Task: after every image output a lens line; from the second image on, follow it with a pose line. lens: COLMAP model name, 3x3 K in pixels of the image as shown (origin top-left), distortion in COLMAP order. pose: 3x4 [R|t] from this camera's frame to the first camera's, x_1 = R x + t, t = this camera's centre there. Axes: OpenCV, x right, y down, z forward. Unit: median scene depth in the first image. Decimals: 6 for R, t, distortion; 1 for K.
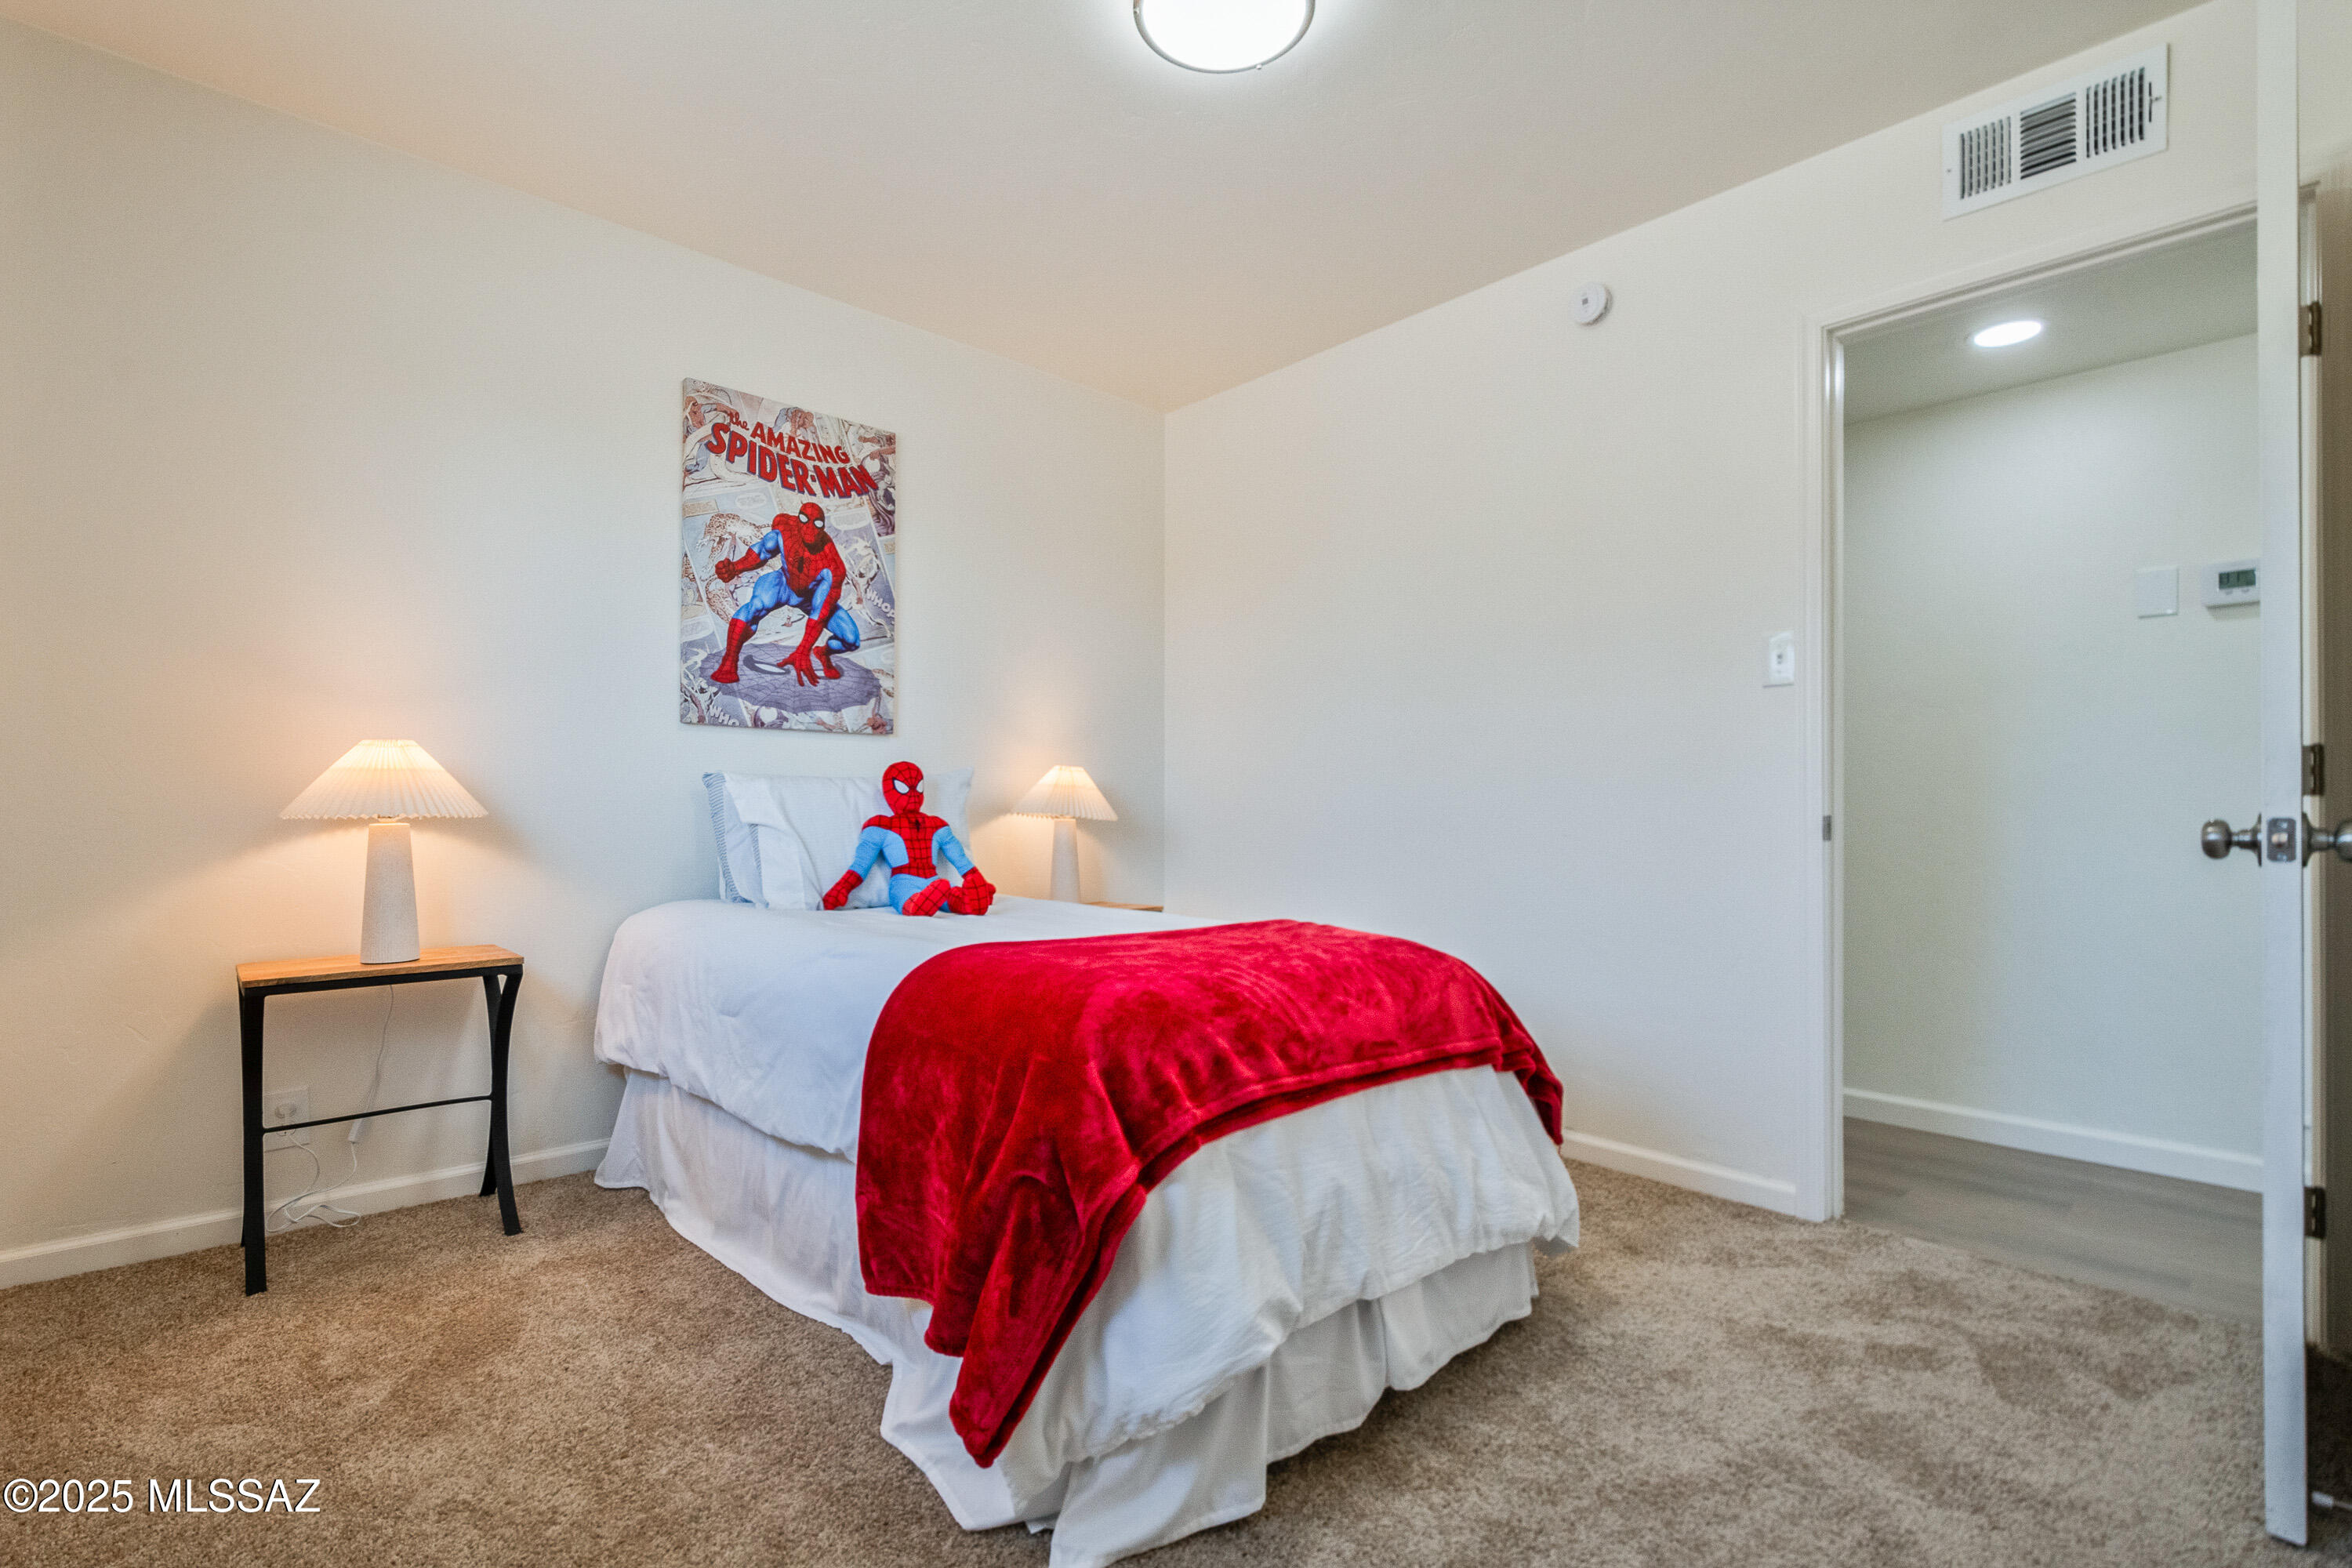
lens RADIAL K [[912.7, 0, 1176.0], [0, 912.7, 784.0], [0, 0, 1]] dist [-0.001130, -0.000030]
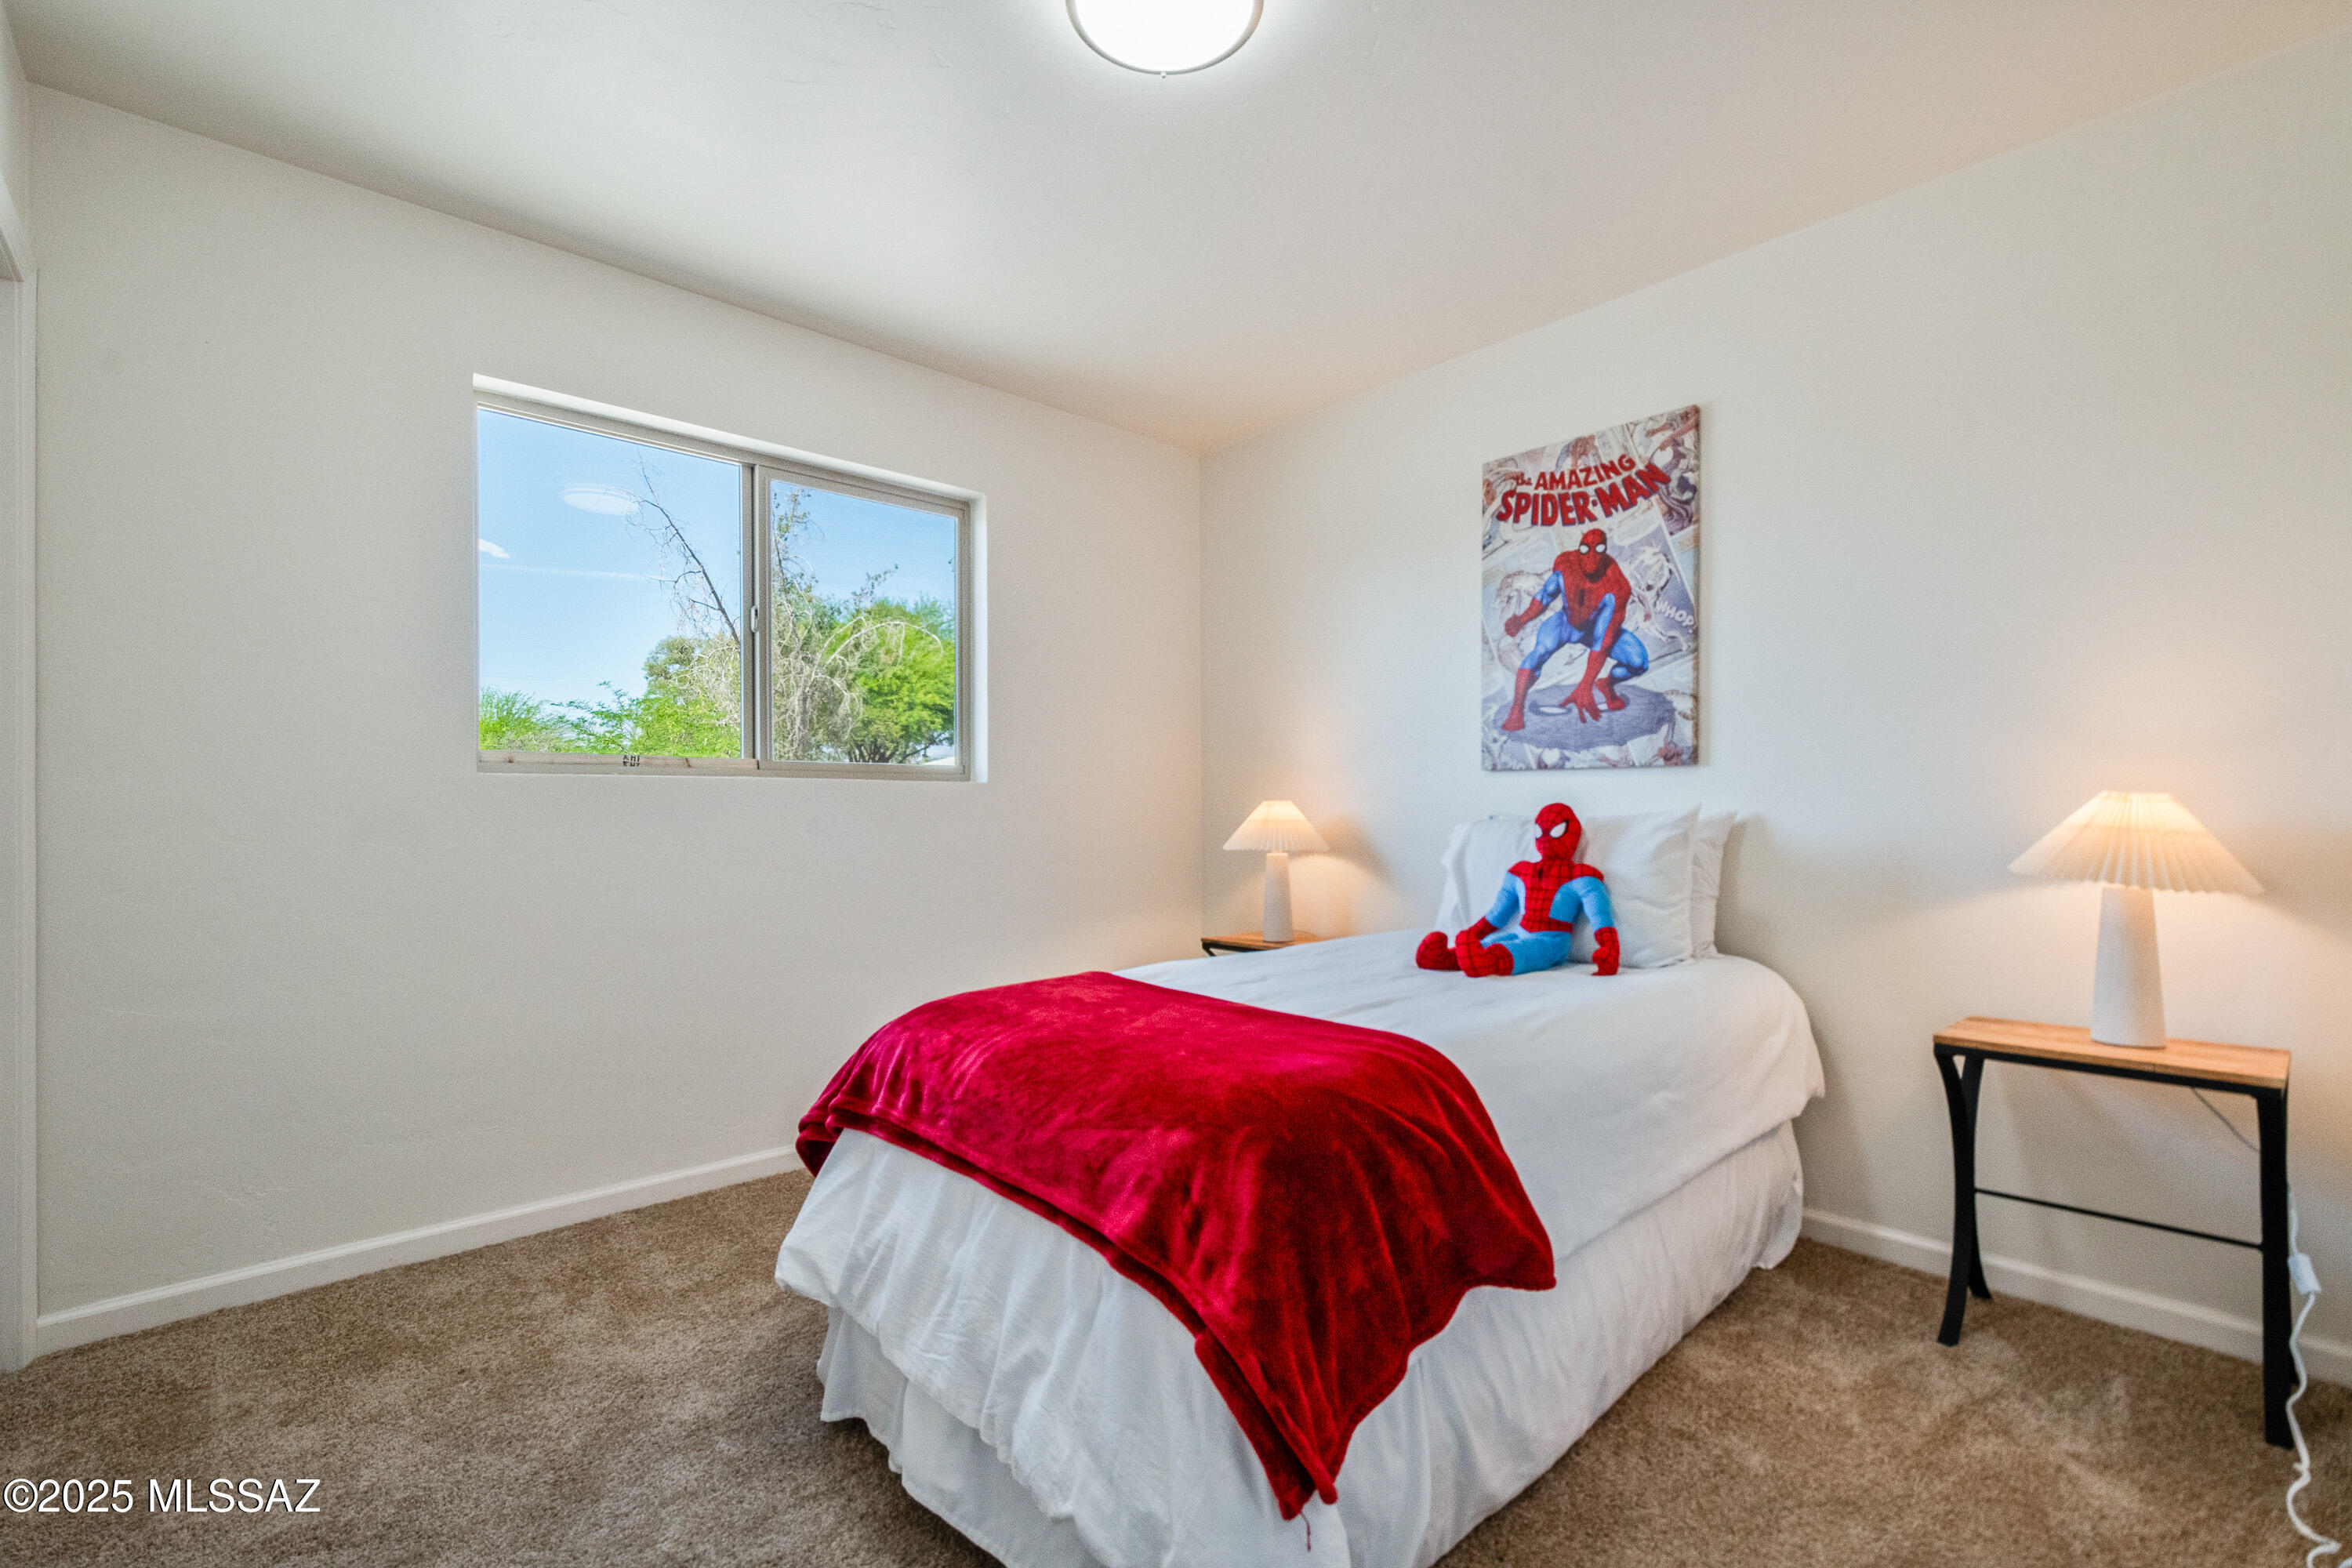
lens RADIAL K [[1042.4, 0, 1170.8], [0, 1042.4, 825.4], [0, 0, 1]] dist [0.000986, 0.000583]
pose [[0.052999, -0.008903, -0.998555, 0.665400], [0.005454, 0.999948, -0.008625, 0.008178], [0.998580, -0.004989, 0.053044, 0.502550]]
